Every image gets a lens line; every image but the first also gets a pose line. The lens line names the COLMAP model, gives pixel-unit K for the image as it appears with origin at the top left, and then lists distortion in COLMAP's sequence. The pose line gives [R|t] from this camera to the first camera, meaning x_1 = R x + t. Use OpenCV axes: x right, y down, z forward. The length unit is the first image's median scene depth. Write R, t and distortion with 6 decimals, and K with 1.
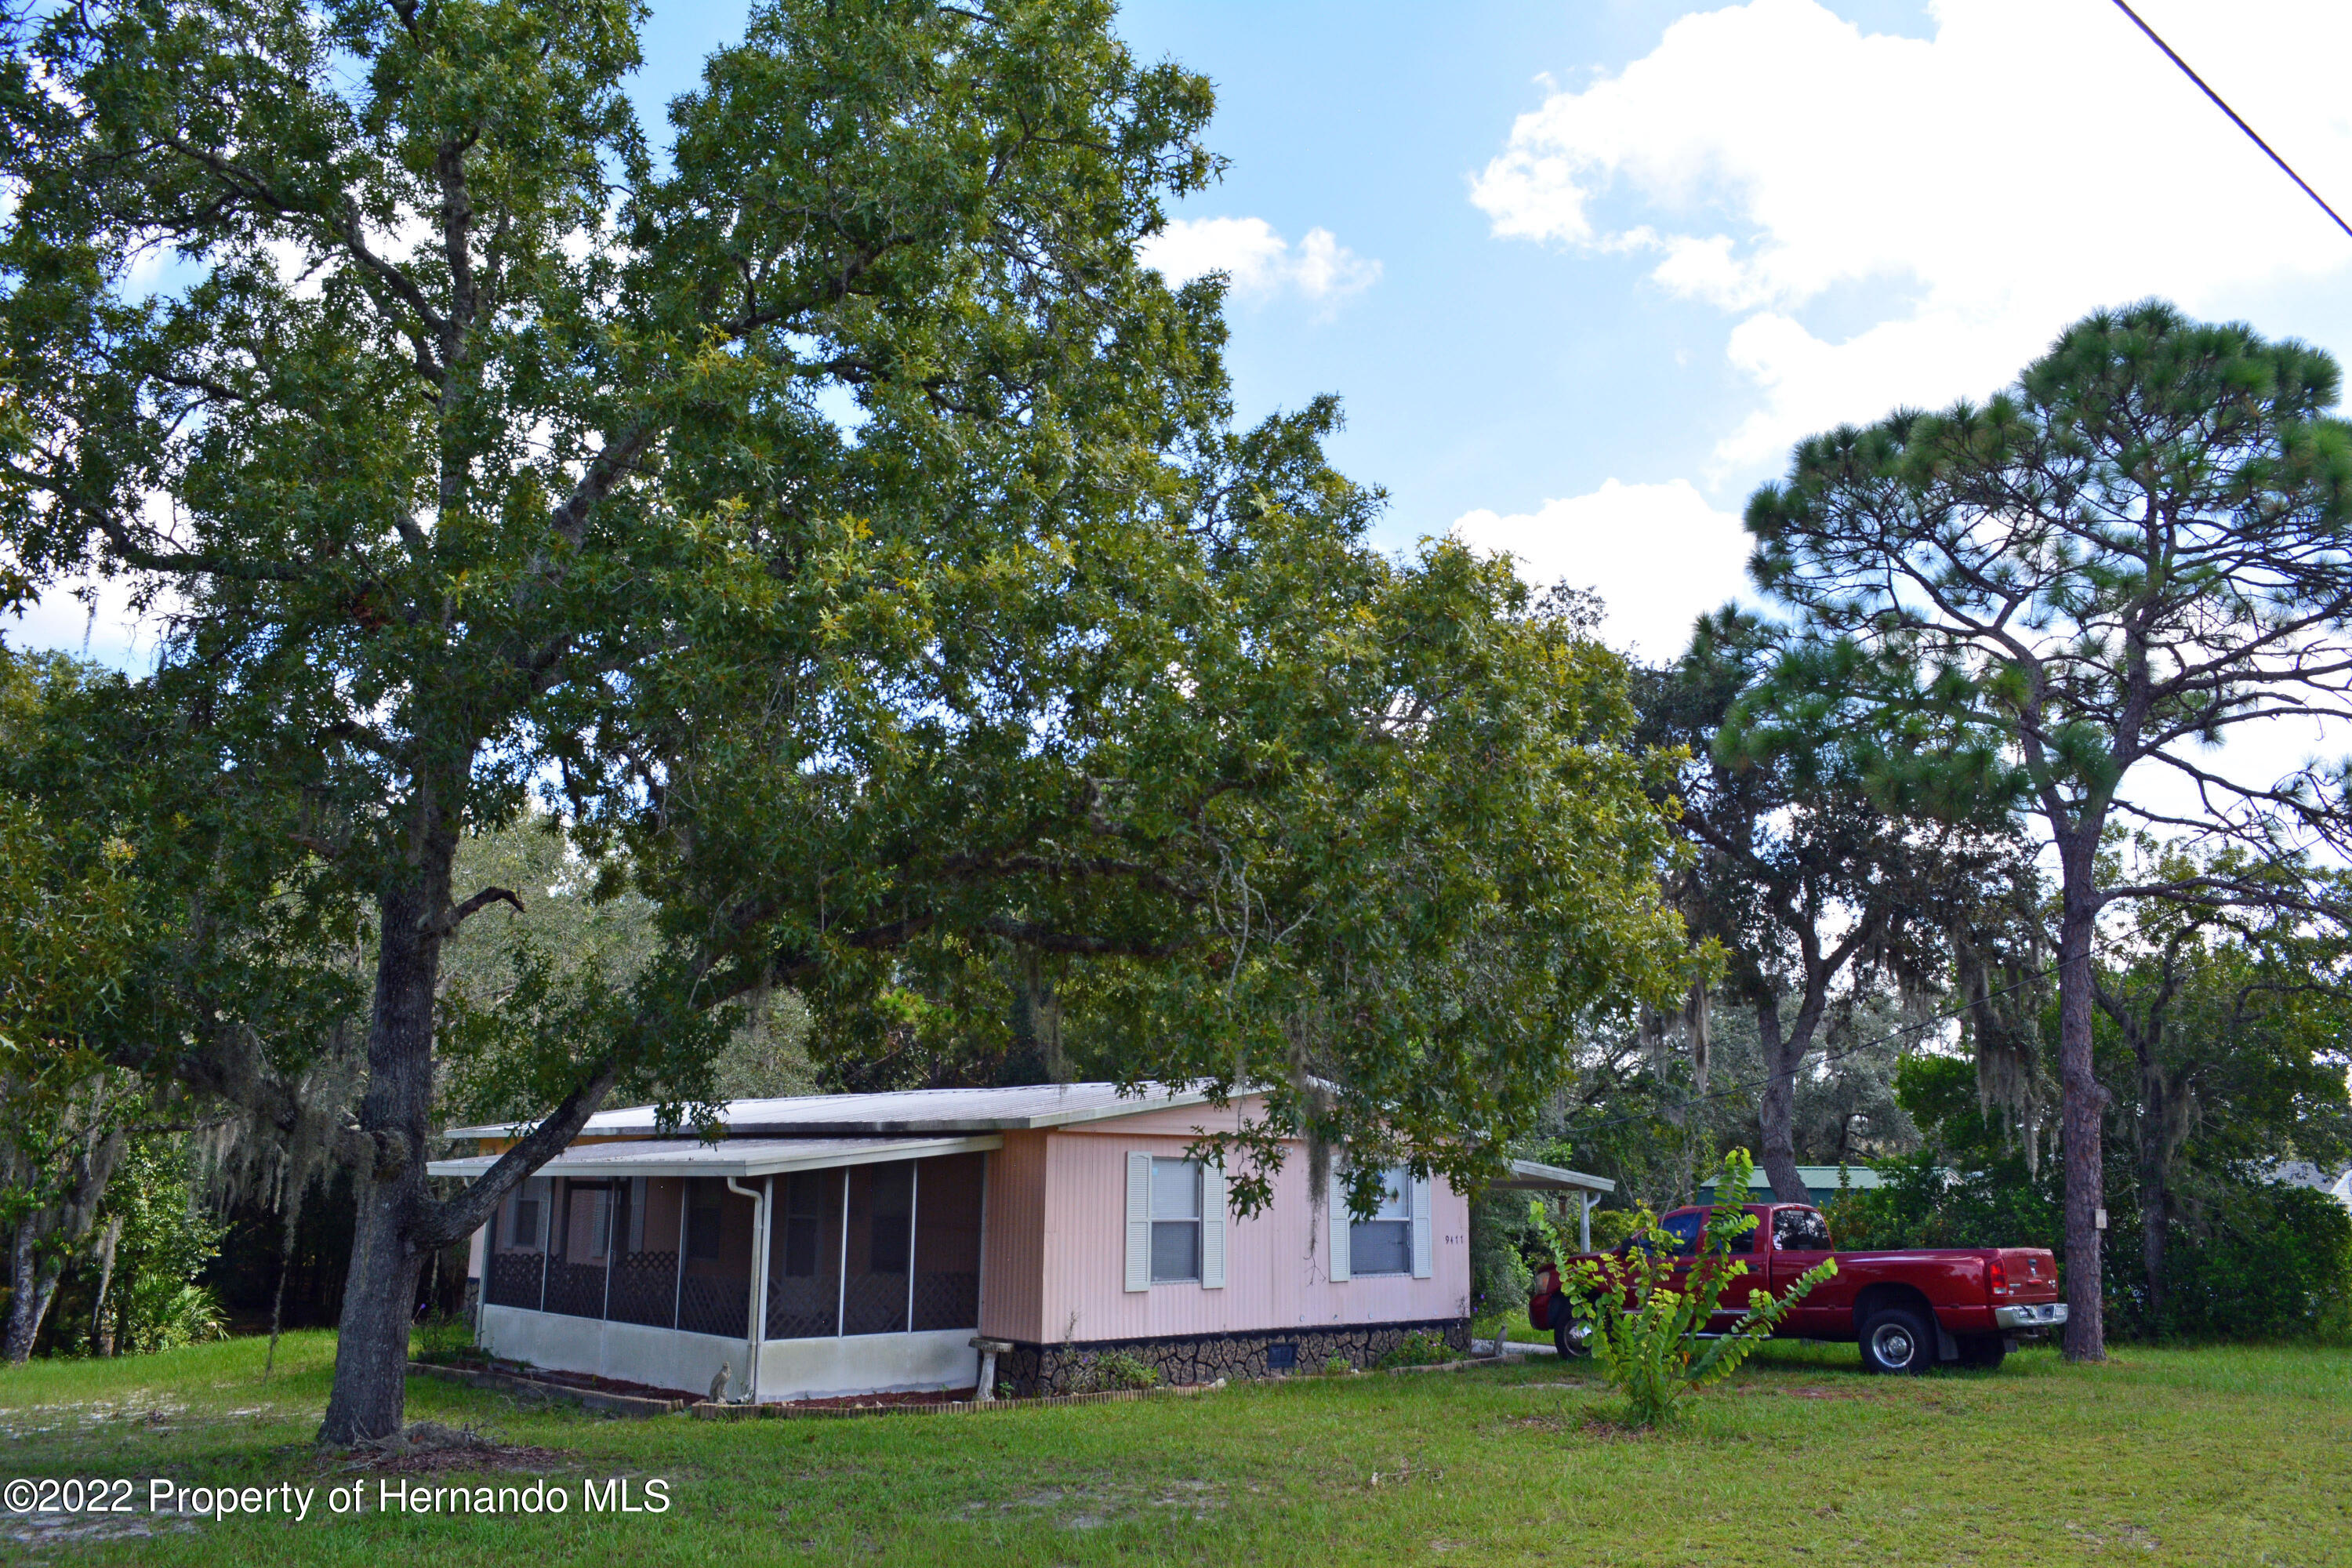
lens RADIAL K [[1839.8, 0, 1172.3], [0, 1839.8, 787.1], [0, 0, 1]] dist [-0.004329, 0.006740]
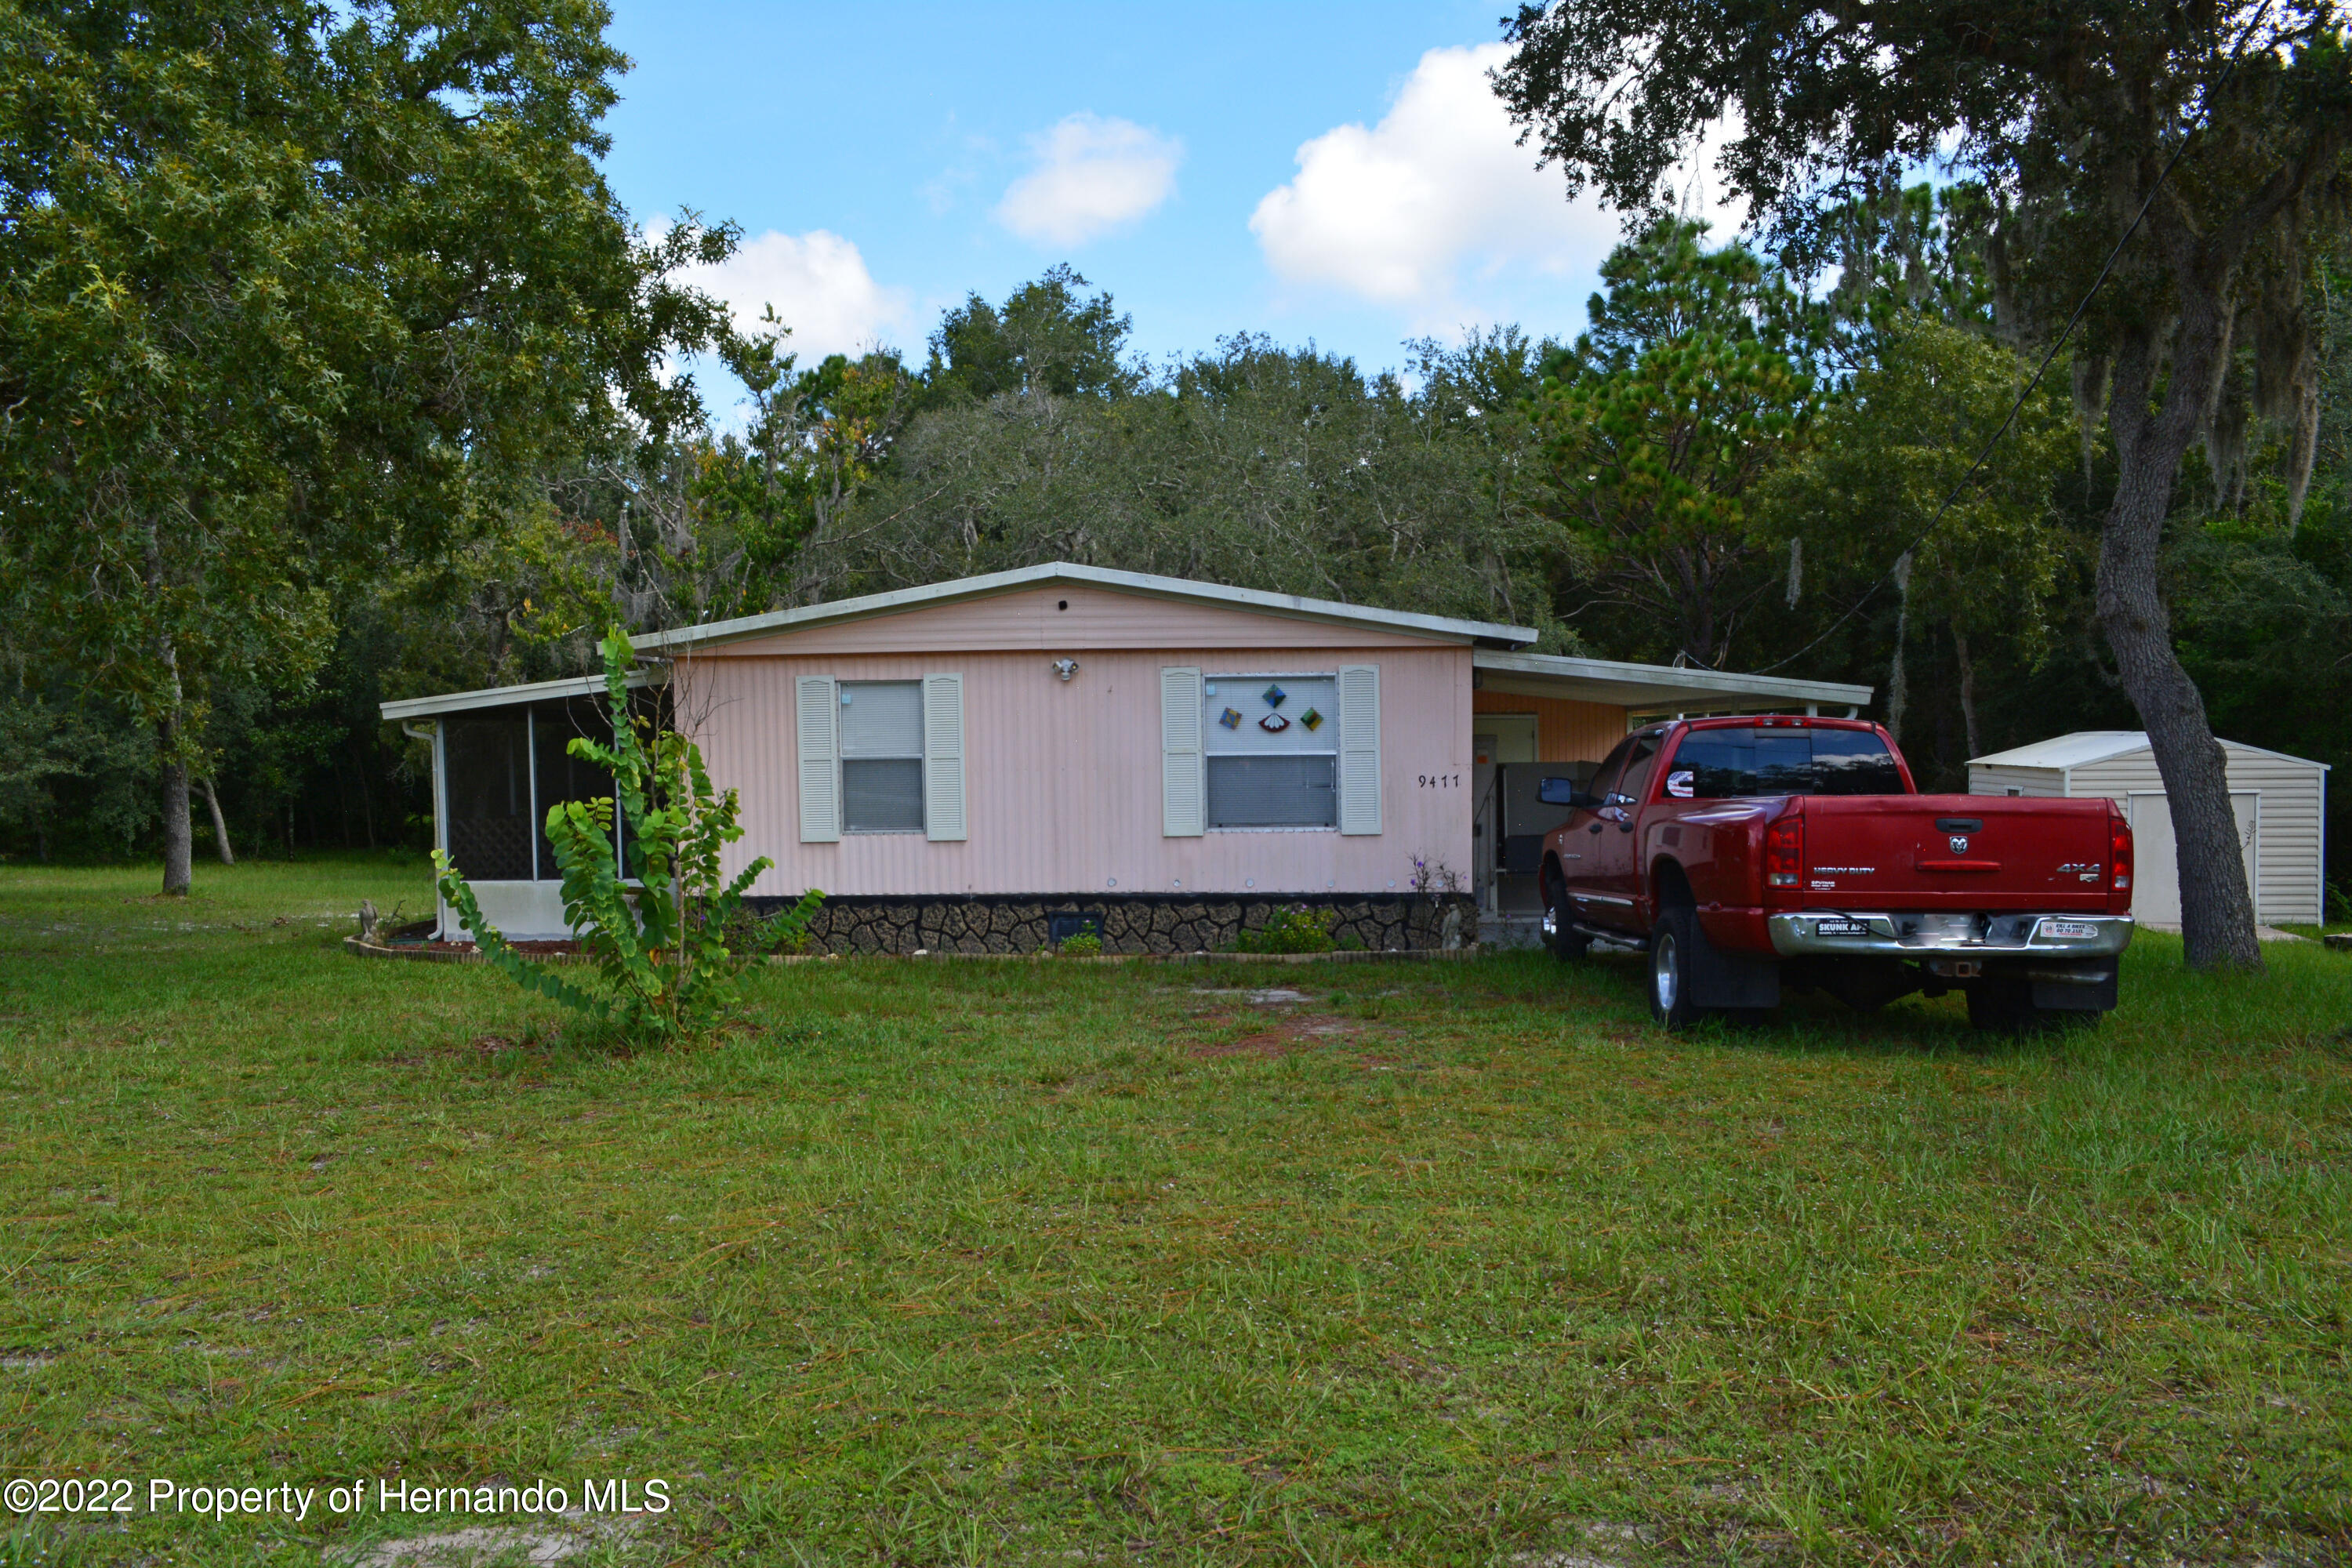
lens RADIAL K [[1839.8, 0, 1177.2], [0, 1839.8, 790.3], [0, 0, 1]] dist [-0.004329, 0.006740]
pose [[0.706450, -0.000513, -0.707763, 0.606624], [0.165483, 0.972402, 0.164471, 0.130442], [0.688145, -0.233313, 0.687038, 0.500288]]
